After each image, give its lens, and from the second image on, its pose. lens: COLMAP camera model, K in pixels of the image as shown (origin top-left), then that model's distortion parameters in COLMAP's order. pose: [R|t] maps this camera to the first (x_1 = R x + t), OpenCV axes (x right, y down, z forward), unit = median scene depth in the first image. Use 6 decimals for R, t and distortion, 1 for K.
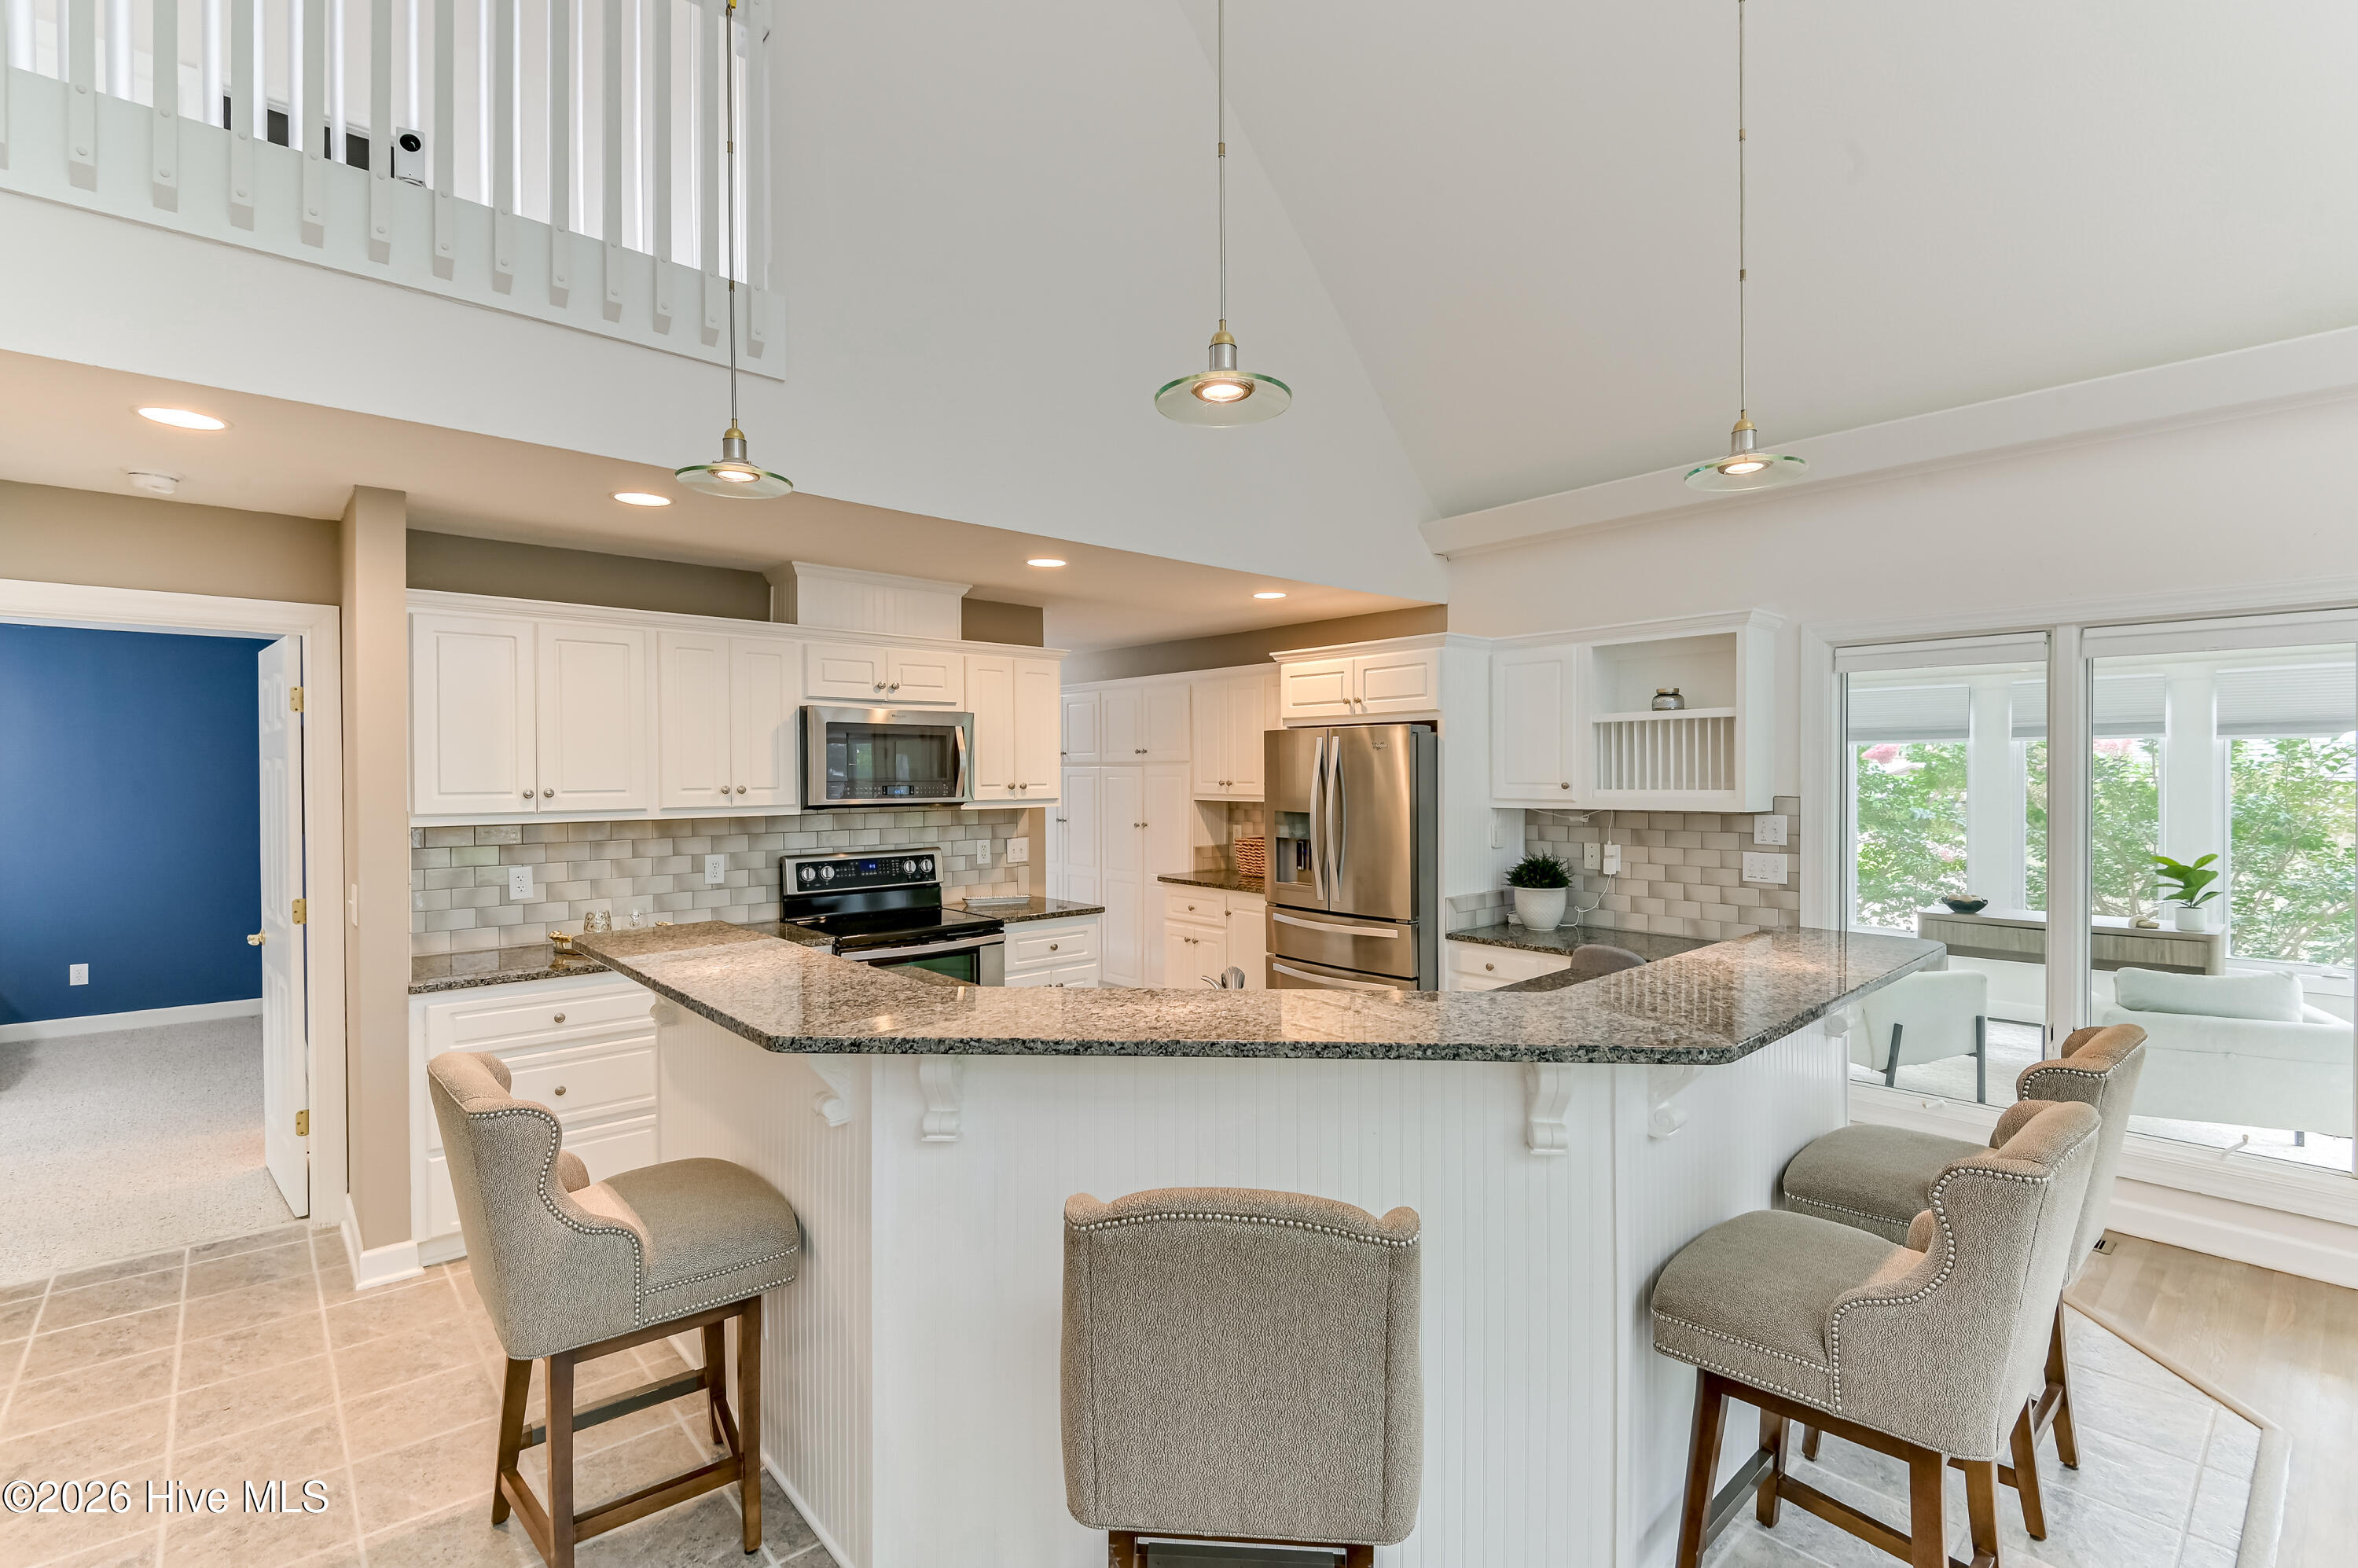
lens RADIAL K [[1059.6, 0, 1168.1], [0, 1059.6, 769.9], [0, 0, 1]] dist [0.003412, -0.001672]
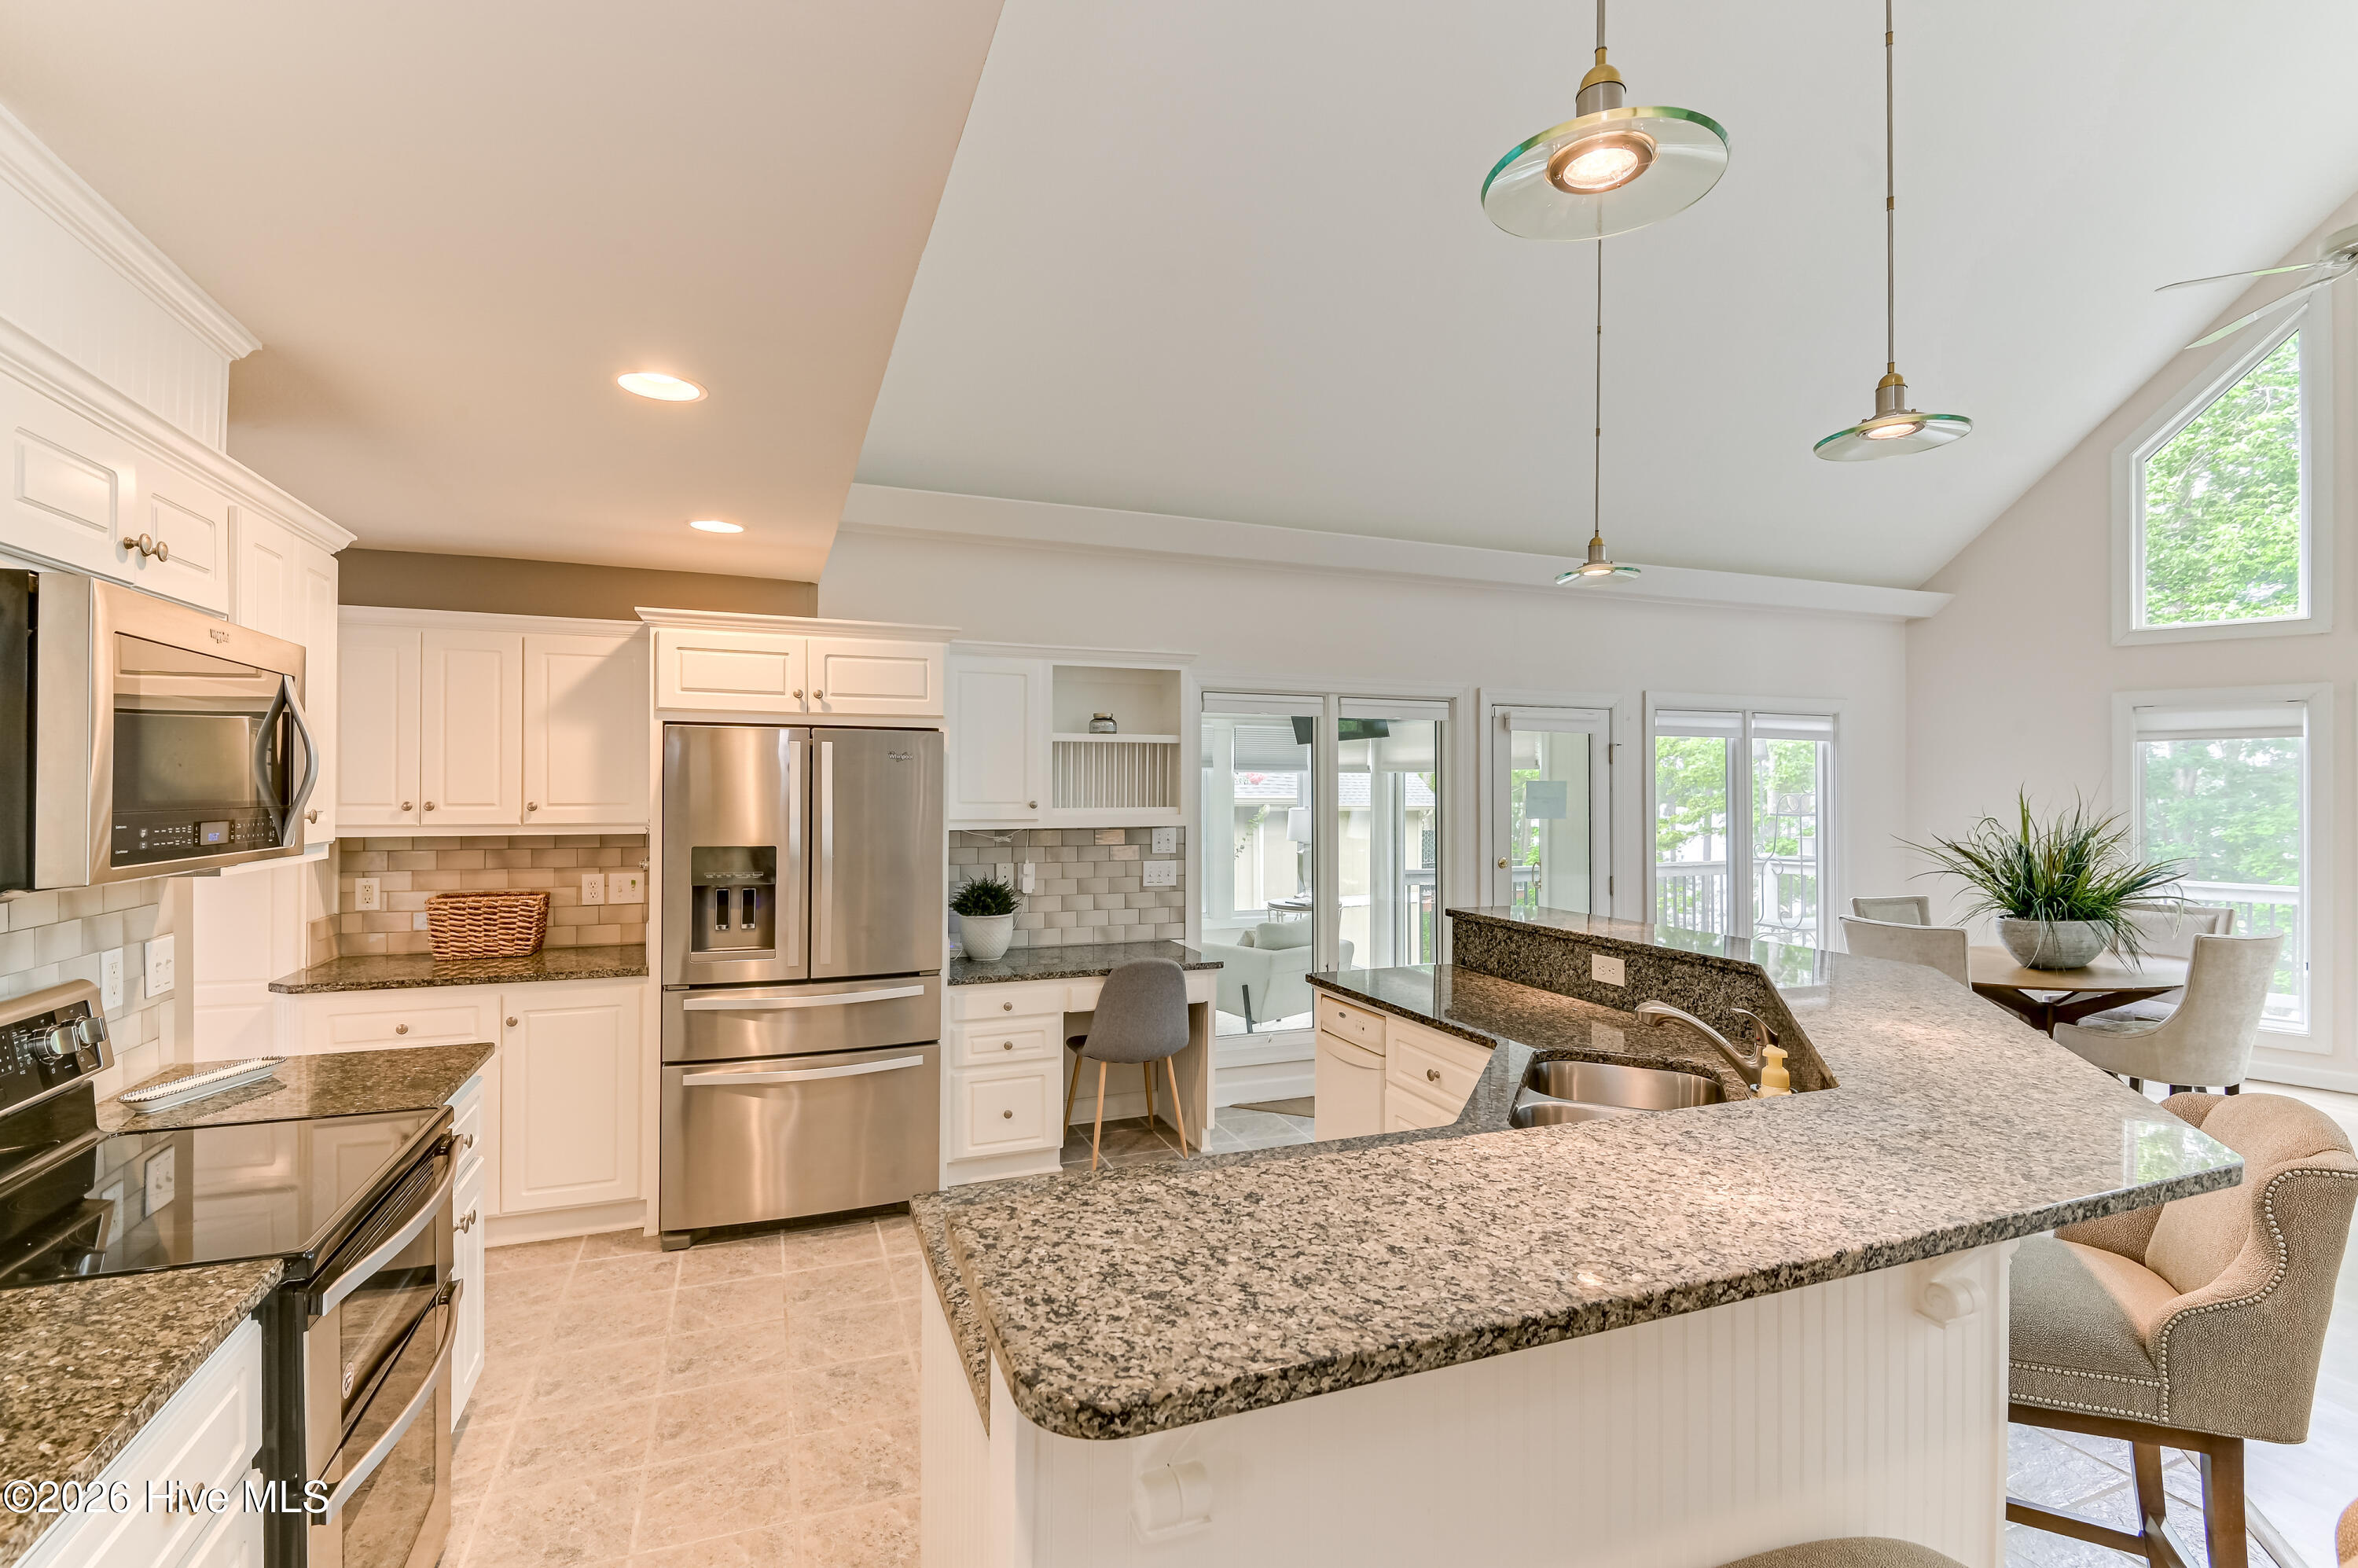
lens RADIAL K [[1059.6, 0, 1201.9], [0, 1059.6, 786.8], [0, 0, 1]] dist [0.003412, -0.001672]
pose [[0.316106, 0.009806, 0.948673, -0.497981], [-0.005736, 0.999948, -0.008424, 0.006020], [-0.948707, -0.002779, 0.316146, 0.551497]]
